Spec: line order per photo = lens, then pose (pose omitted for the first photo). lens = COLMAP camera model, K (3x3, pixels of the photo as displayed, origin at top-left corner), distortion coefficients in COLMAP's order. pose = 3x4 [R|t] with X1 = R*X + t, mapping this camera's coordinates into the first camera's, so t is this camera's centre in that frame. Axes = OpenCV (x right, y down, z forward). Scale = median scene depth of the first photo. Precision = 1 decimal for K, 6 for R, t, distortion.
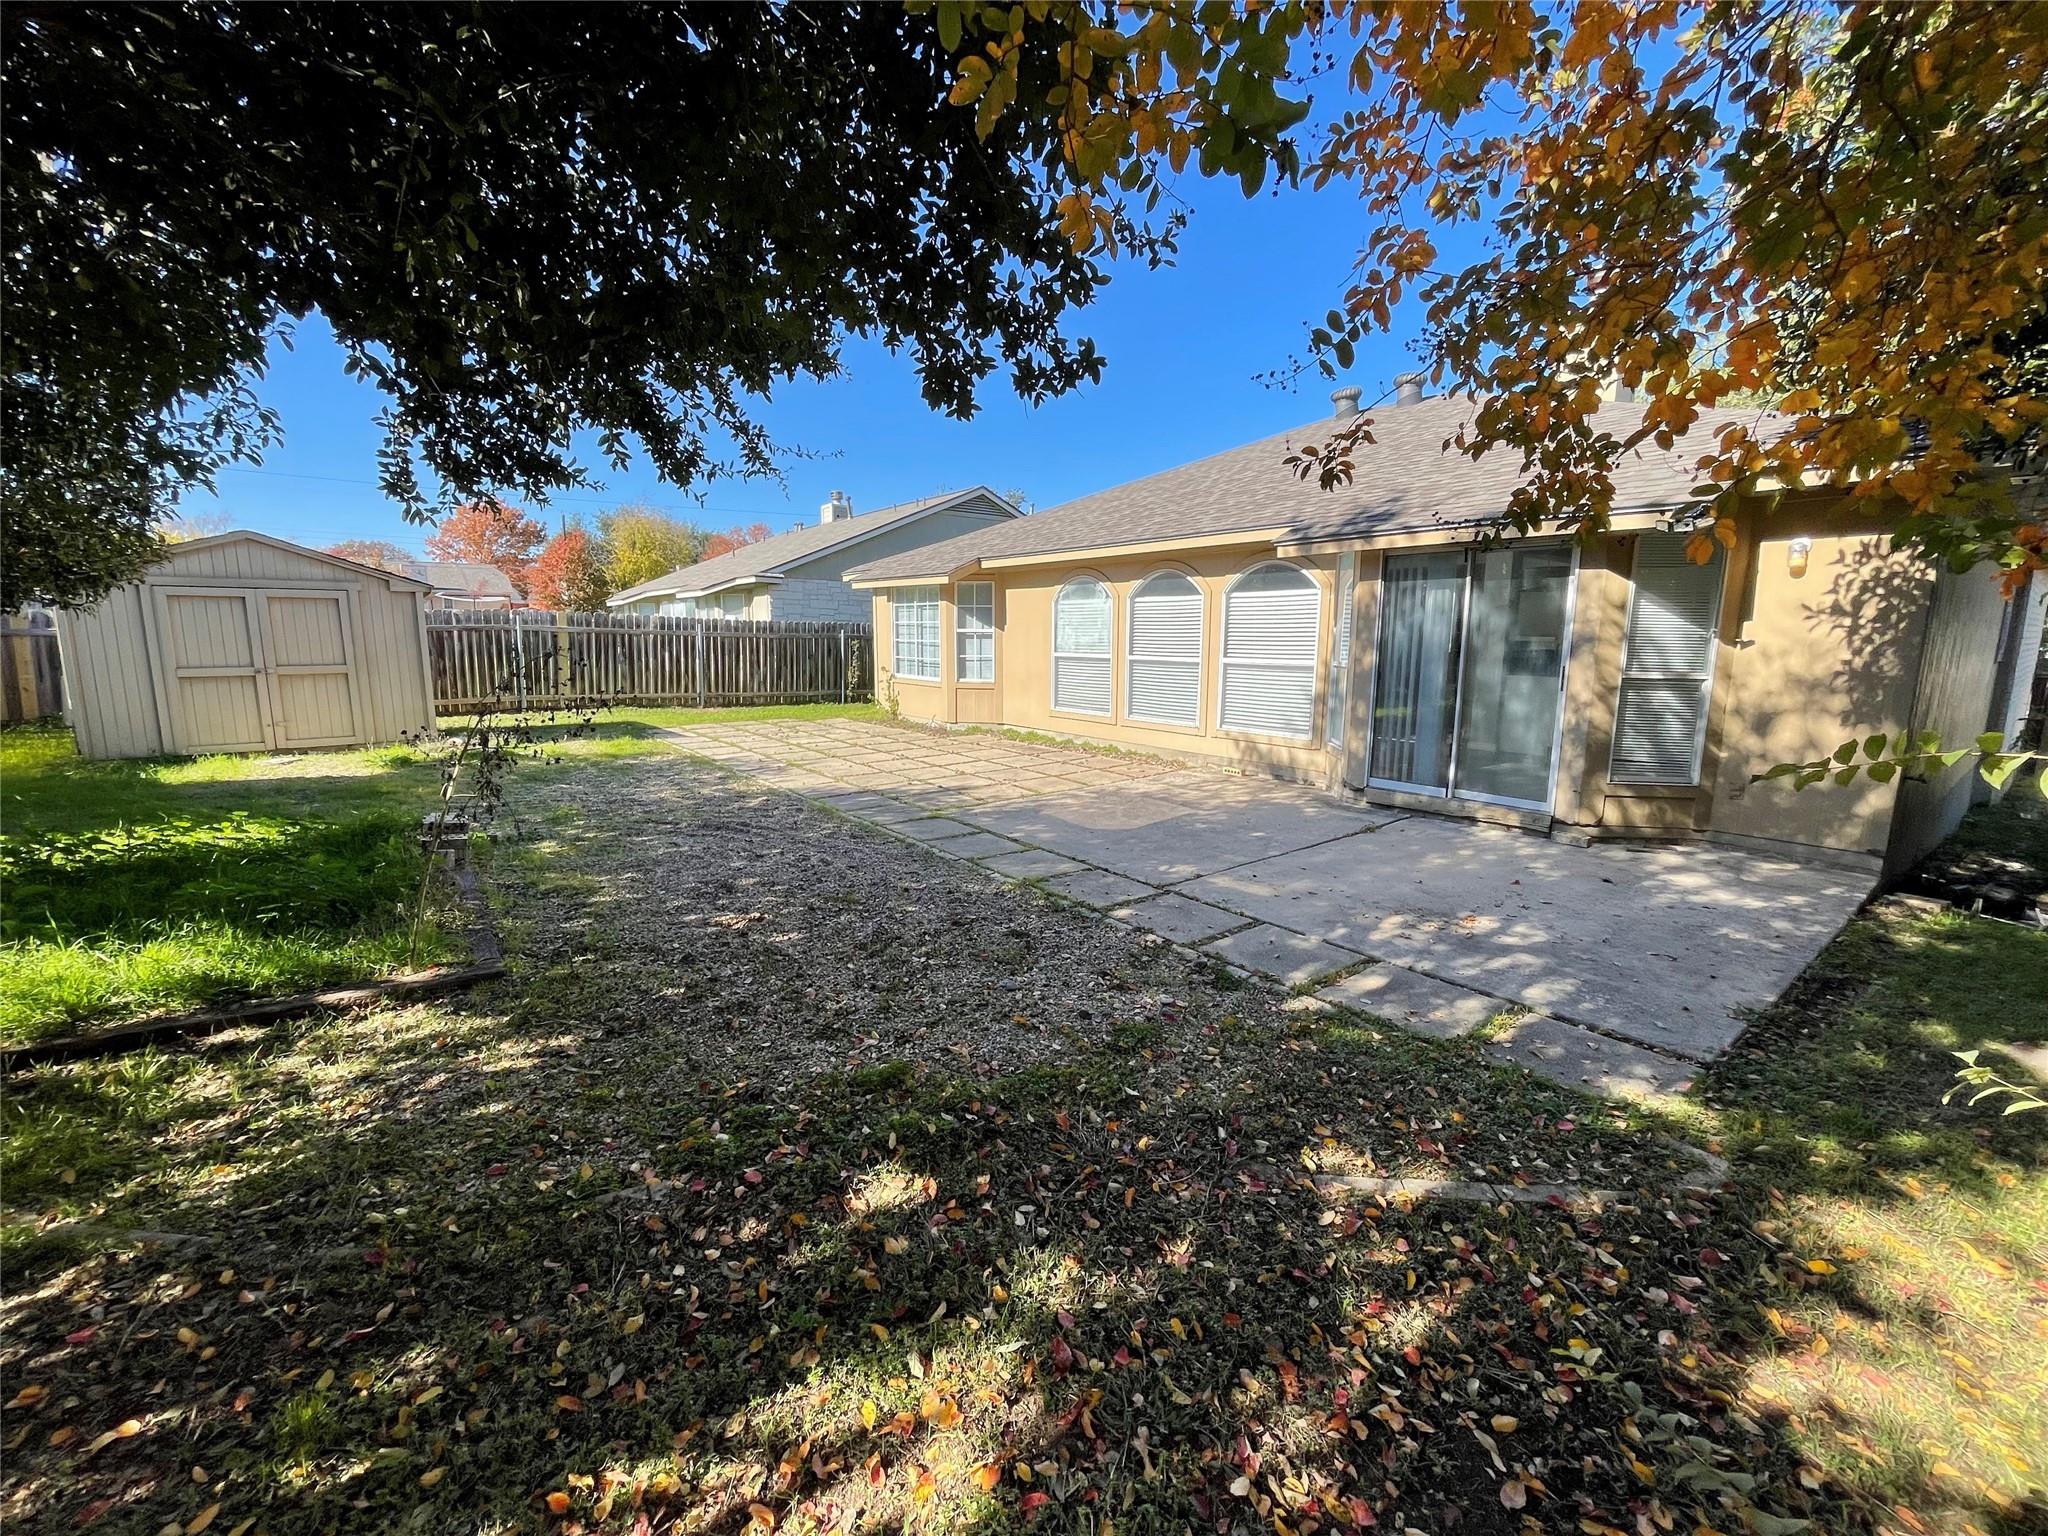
lens RADIAL K [[827.2, 0, 1025.6], [0, 827.2, 764.7], [0, 0, 1]] dist [-0.001590, 0.000328]
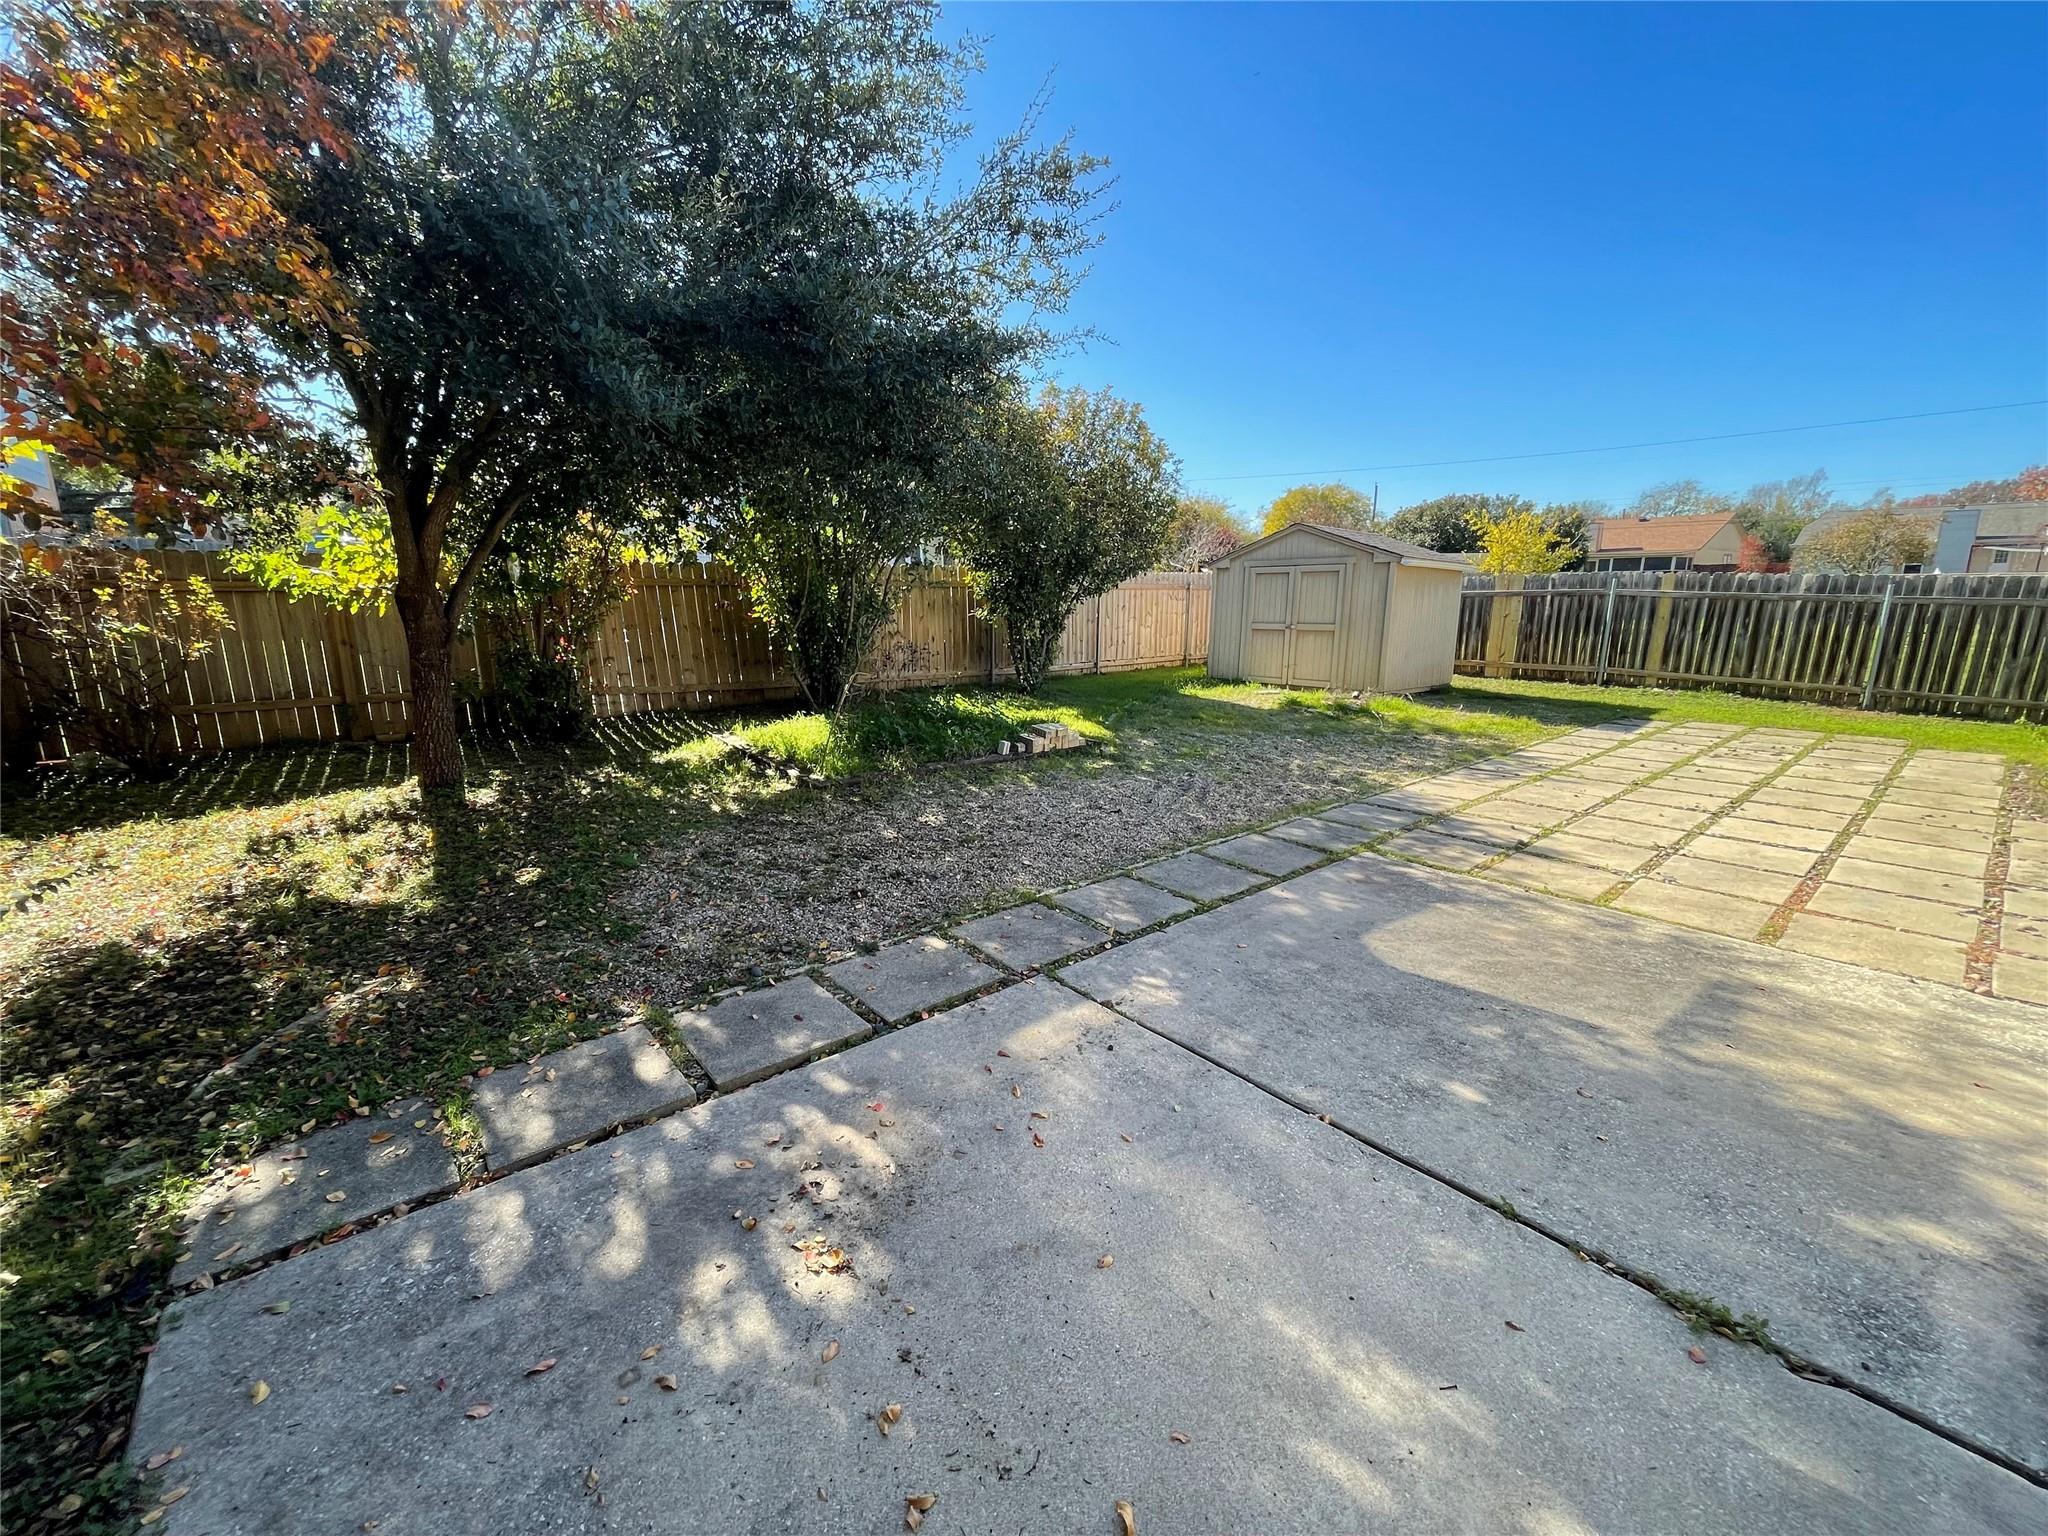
lens RADIAL K [[827.2, 0, 1026.9], [0, 827.2, 775.5], [0, 0, 1]] dist [-0.001590, 0.000328]
pose [[0.038315, 0.214822, -0.975901, 0.946935], [-0.156609, 0.965841, 0.206459, -0.183877], [0.986917, 0.144925, 0.070649, 1.049699]]
